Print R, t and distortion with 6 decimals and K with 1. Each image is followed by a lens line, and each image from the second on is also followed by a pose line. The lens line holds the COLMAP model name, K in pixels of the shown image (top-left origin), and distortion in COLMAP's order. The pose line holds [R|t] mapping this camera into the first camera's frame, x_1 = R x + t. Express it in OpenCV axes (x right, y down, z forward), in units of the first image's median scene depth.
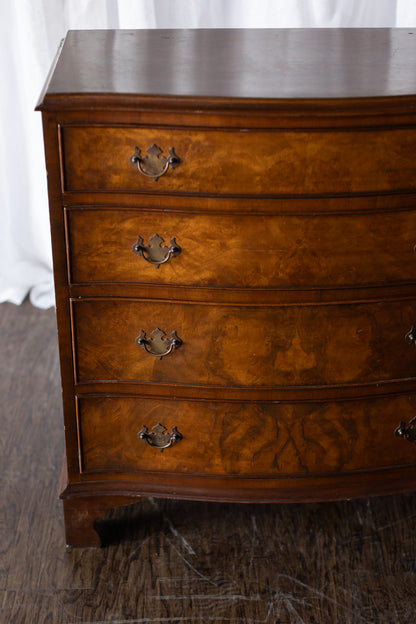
lens RADIAL K [[1008.8, 0, 205.8], [0, 1008.8, 340.1], [0, 0, 1]] dist [-0.020688, 0.000000]
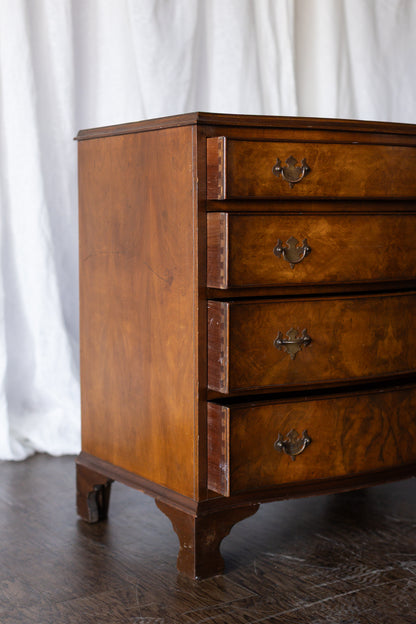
lens RADIAL K [[1077.7, 0, 221.9], [0, 1077.7, 288.3], [0, 0, 1]] dist [-0.067634, 0.000000]
pose [[0.839298, -0.045278, 0.541782, -0.747544], [0.267133, 0.902281, -0.338421, 0.326929], [-0.473517, 0.428764, 0.769378, 0.111123]]
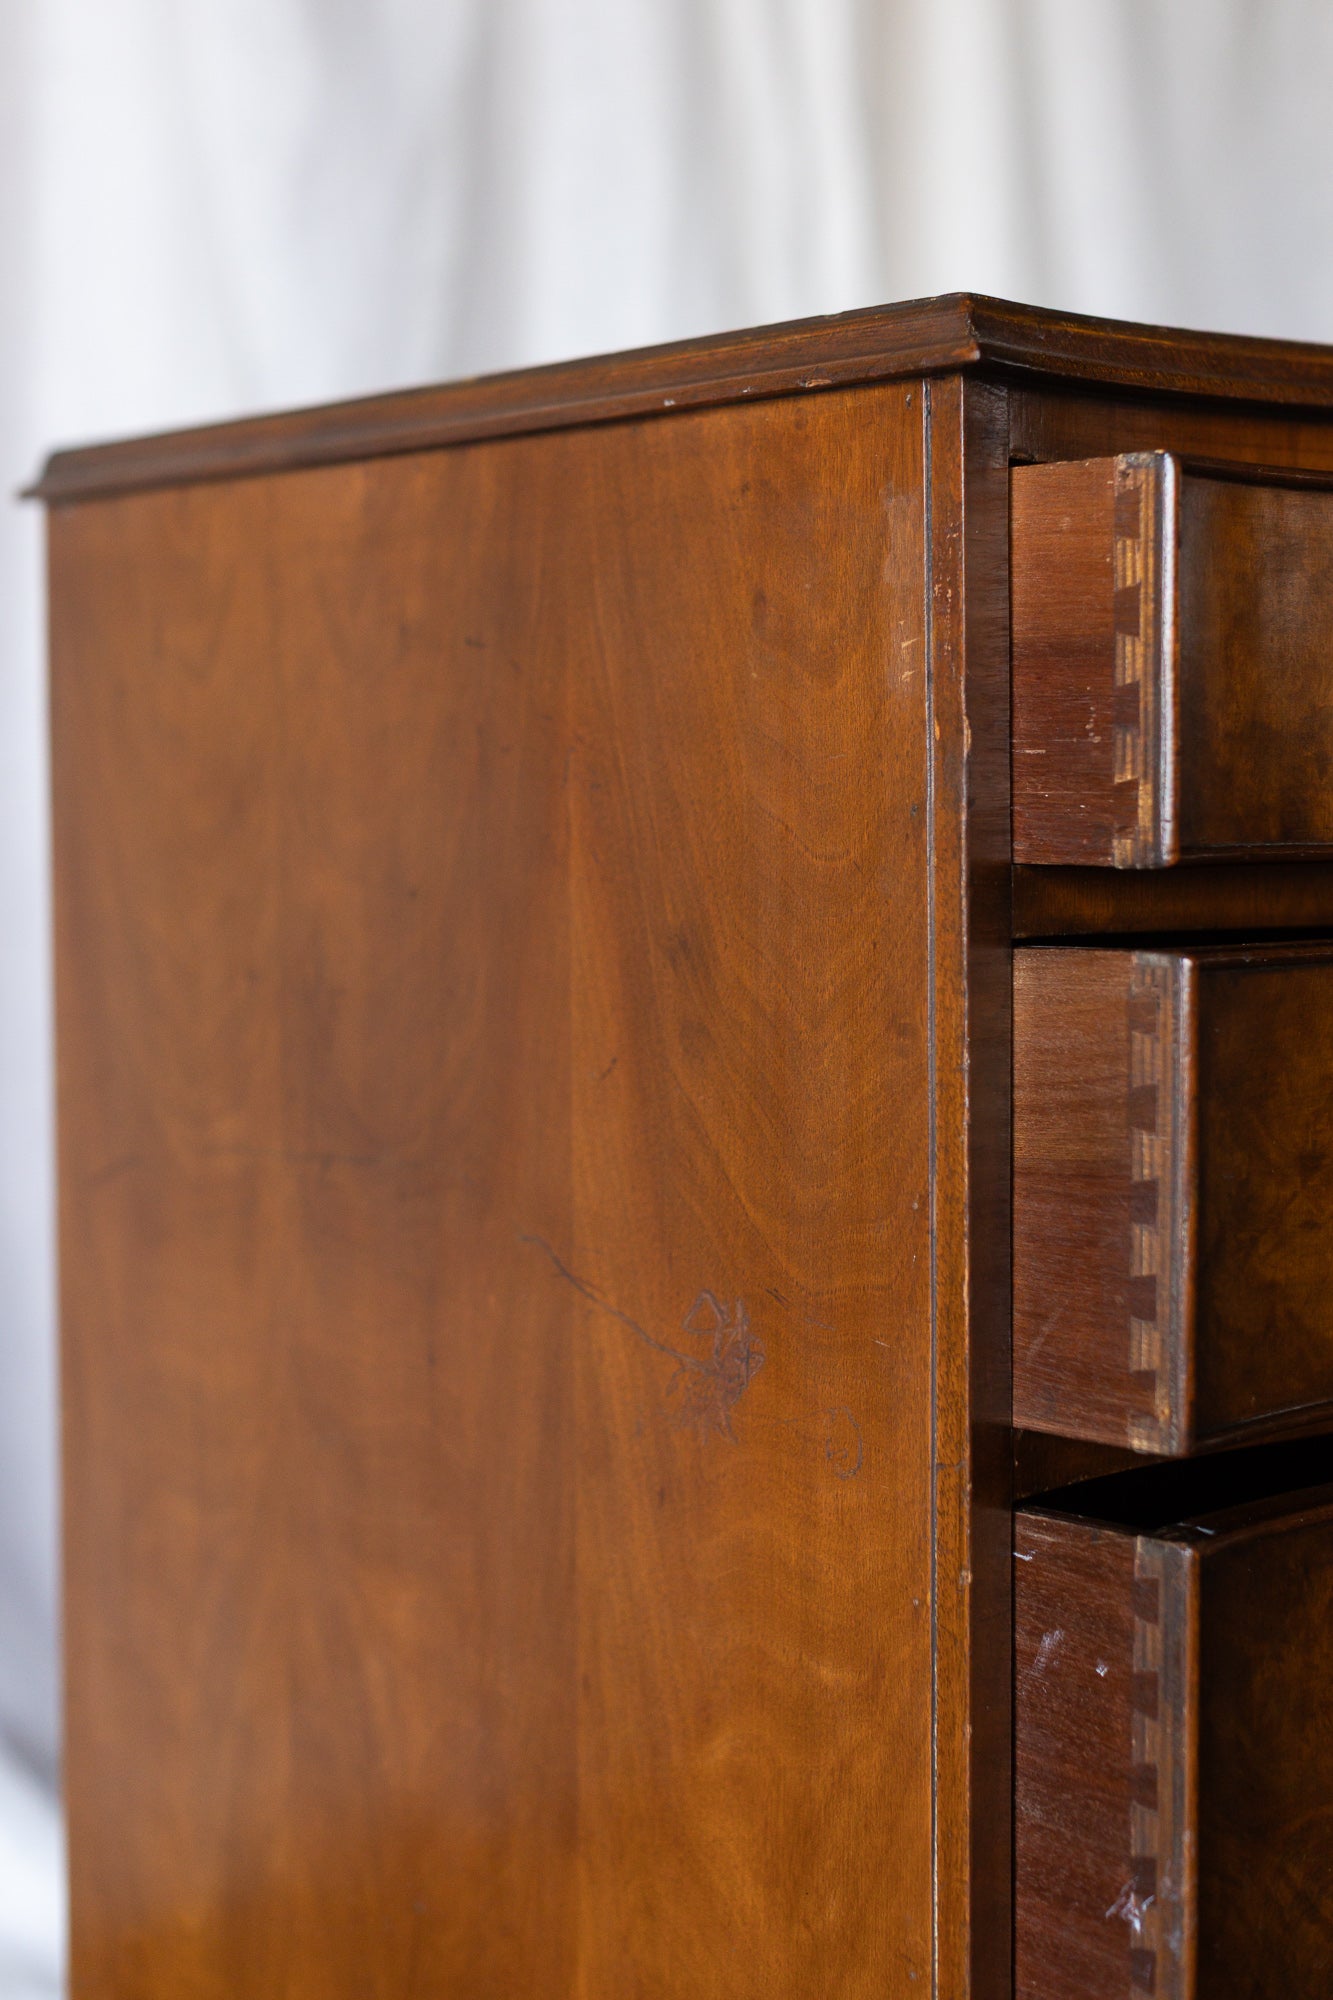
lens RADIAL K [[3233.5, 0, 683.4], [0, 3233.5, 950.2], [0, 0, 1]] dist [-0.020688, 0.000000]
pose [[0.749826, -0.040578, 0.660389, -0.527780], [0.327033, 0.890396, -0.316613, 0.012257], [-0.575161, 0.453374, 0.680913, 0.636571]]
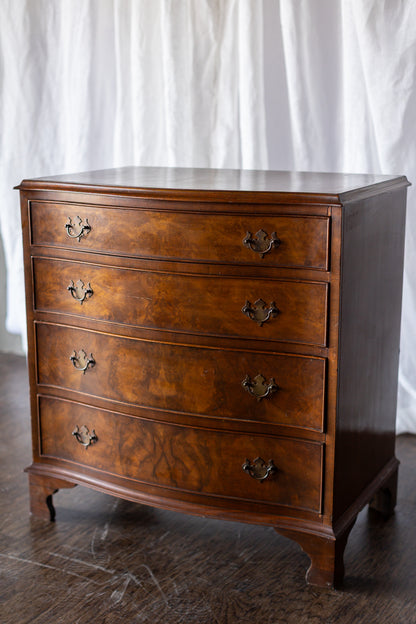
lens RADIAL K [[931.4, 0, 206.9], [0, 931.4, 319.4], [0, 0, 1]] dist [-0.000553, 0.000000]
pose [[0.864999, 0.109866, -0.489597, 0.733874], [-0.228511, 0.954933, -0.189436, 0.154053], [0.446720, 0.275741, 0.851122, -0.041372]]
